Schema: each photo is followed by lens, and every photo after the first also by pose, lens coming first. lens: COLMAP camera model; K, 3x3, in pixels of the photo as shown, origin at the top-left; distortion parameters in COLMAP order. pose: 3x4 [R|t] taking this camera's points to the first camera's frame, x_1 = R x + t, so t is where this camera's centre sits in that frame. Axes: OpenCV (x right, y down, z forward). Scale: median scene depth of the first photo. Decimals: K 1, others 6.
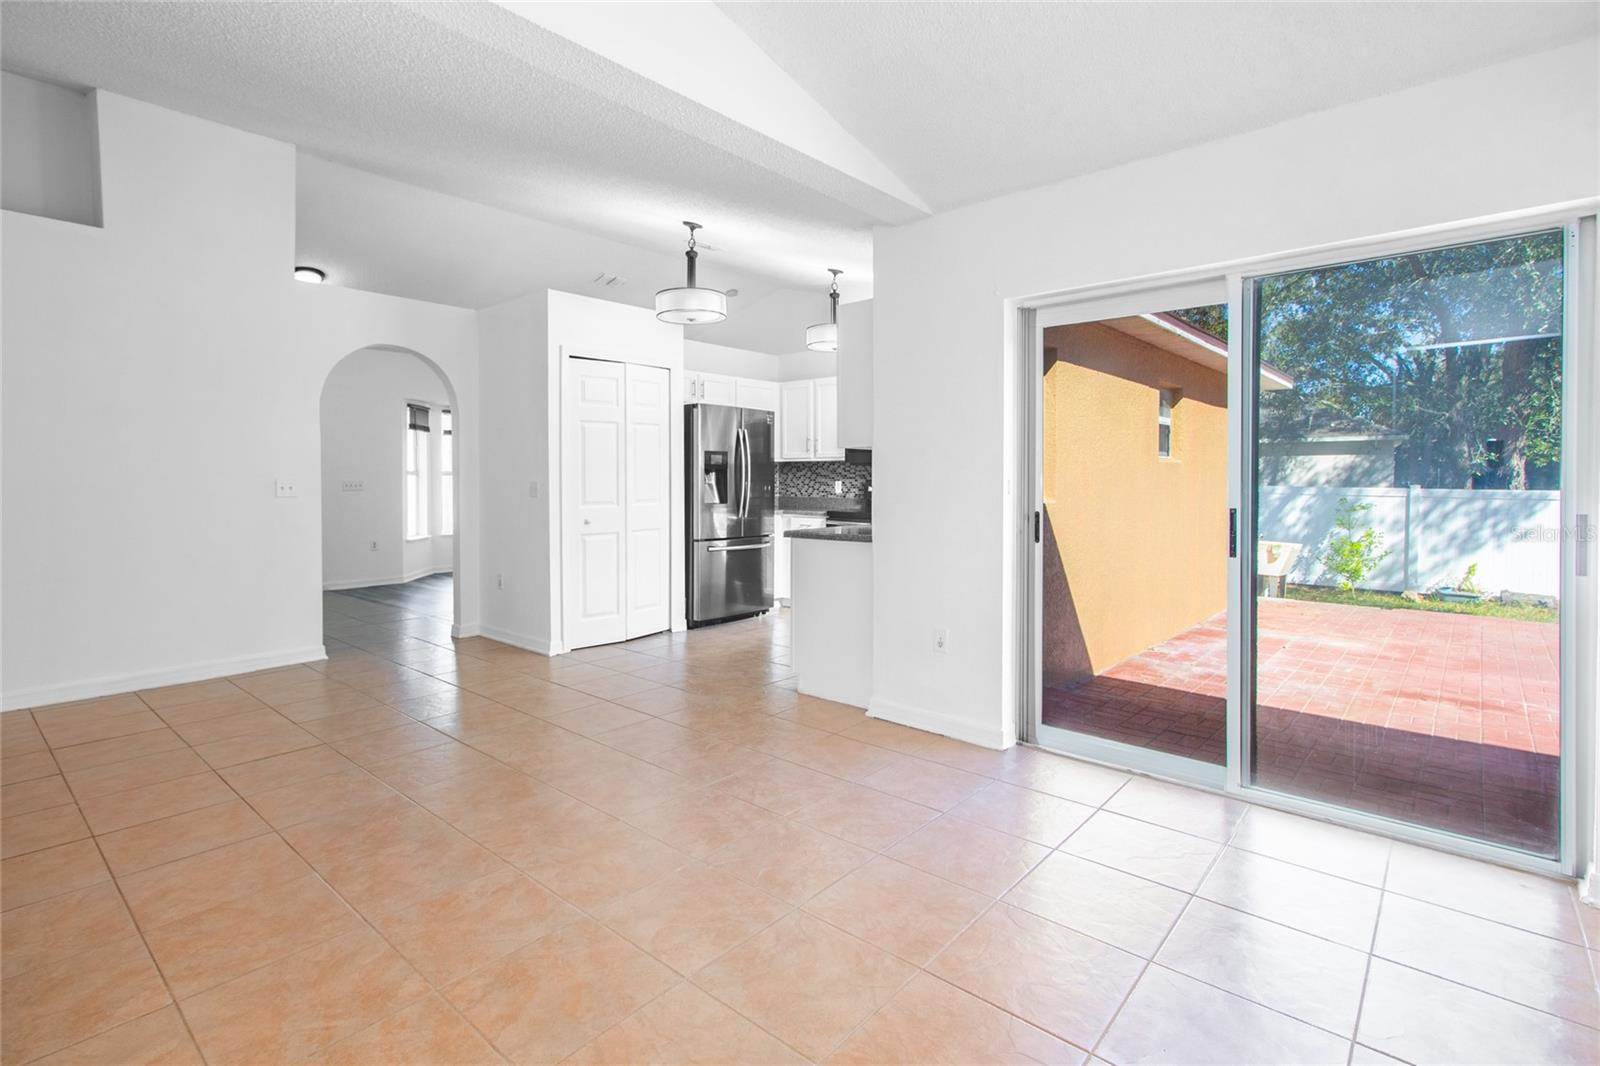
lens RADIAL K [[773.9, 0, 798.9], [0, 773.9, 489.4], [0, 0, 1]] dist [-0.013510, -0.000516]
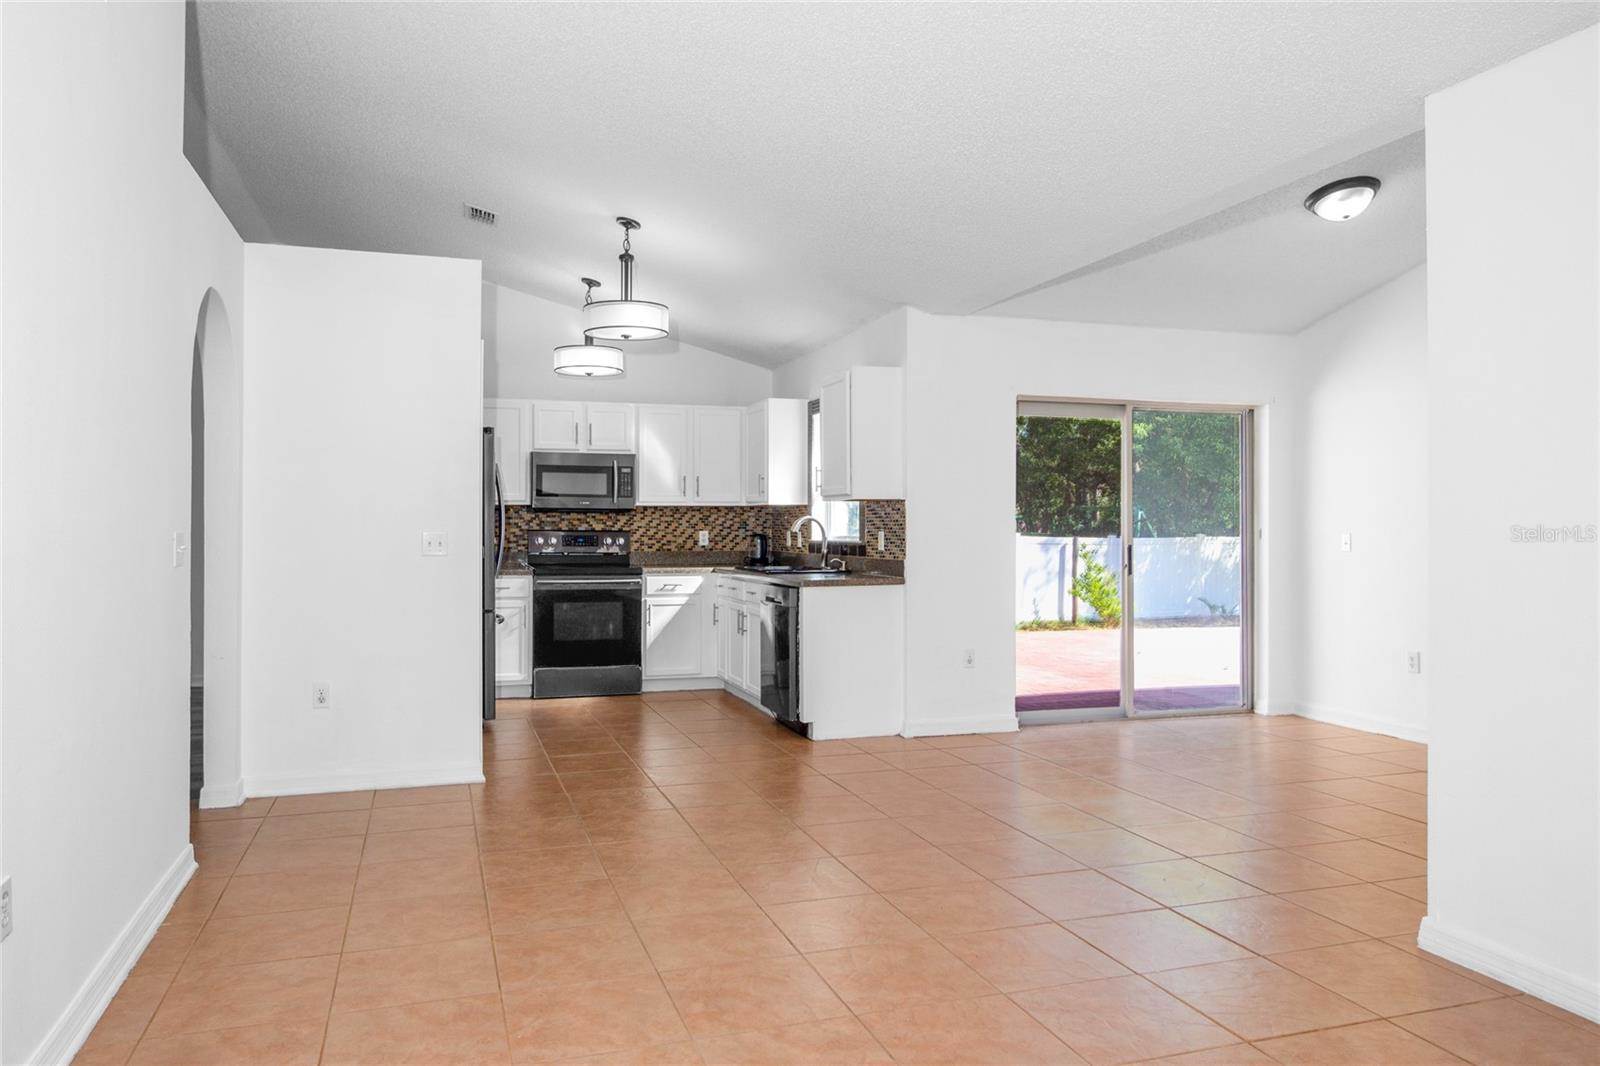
lens RADIAL K [[1079.6, 0, 798.9], [0, 1079.6, 525.2], [0, 0, 1]] dist [-0.003634, -0.003364]
pose [[0.512711, 0.000056, 0.858561, -0.956642], [0.012552, 0.999893, -0.007561, -0.005868], [-0.858469, 0.014653, 0.512655, 0.229535]]
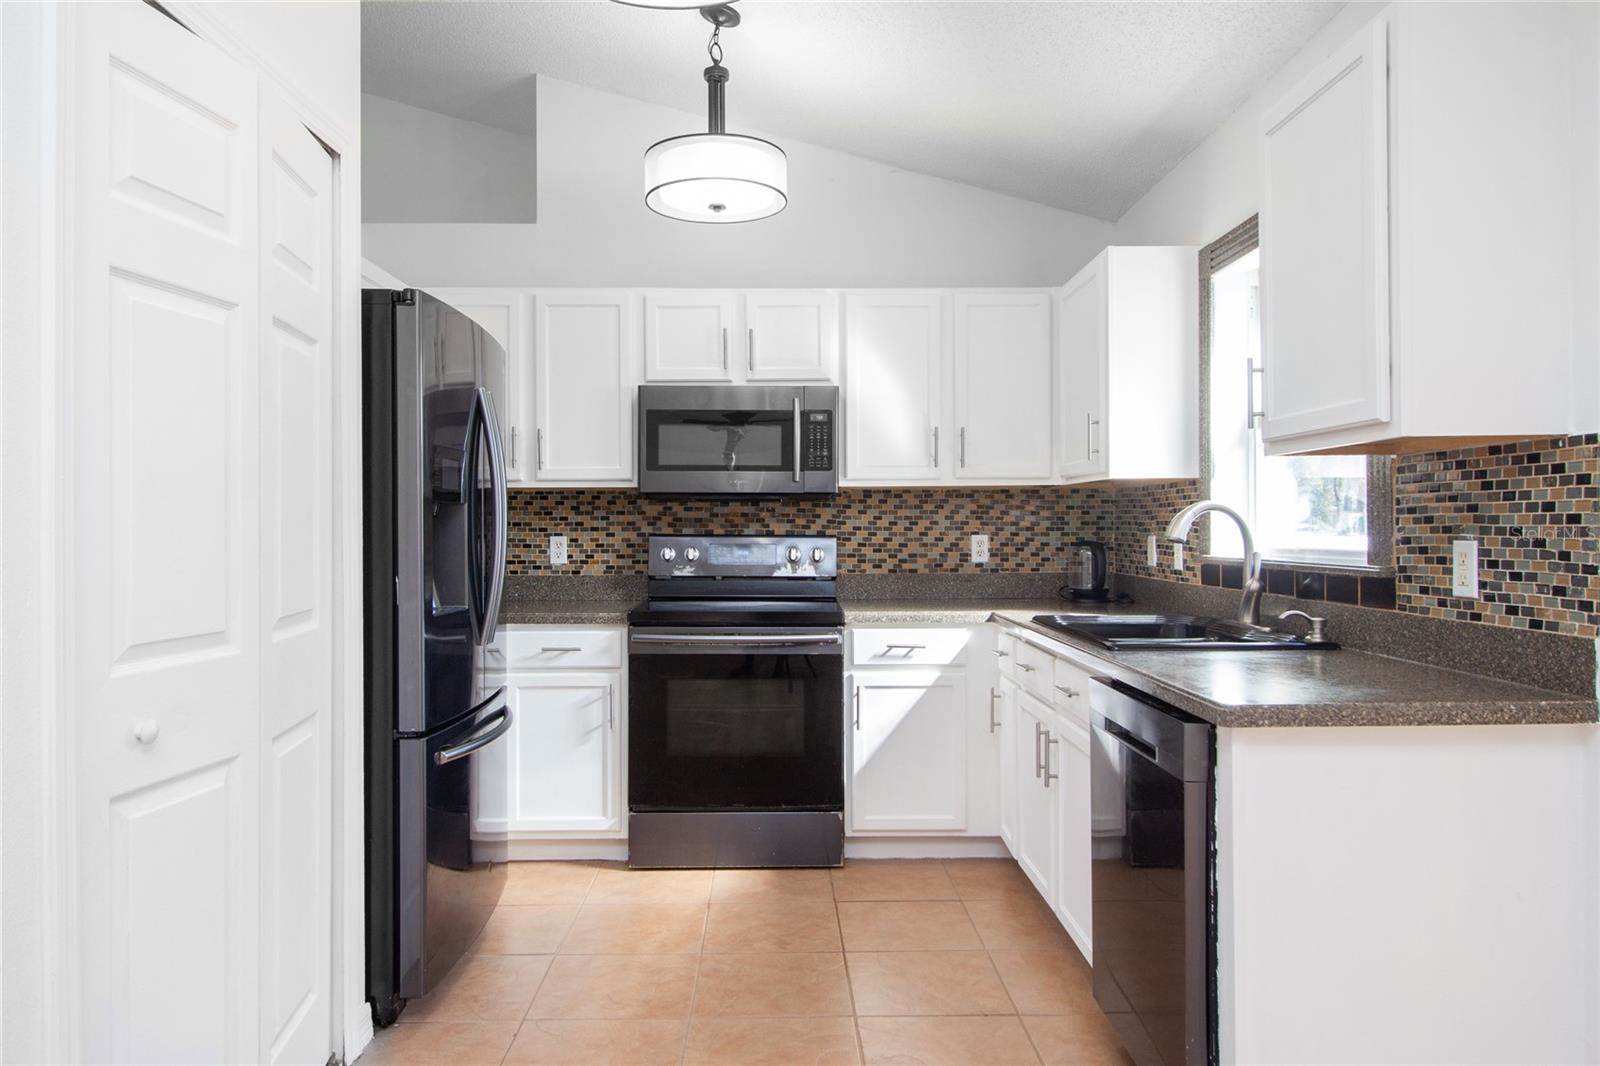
lens RADIAL K [[1079.6, 0, 799.7], [0, 1079.6, 521.2], [0, 0, 1]] dist [-0.003634, -0.003364]
pose [[0.745125, -0.001272, 0.666923, -0.334367], [0.014779, 0.999784, -0.014606, -0.011639], [-0.666761, 0.020740, 0.744983, 0.629384]]
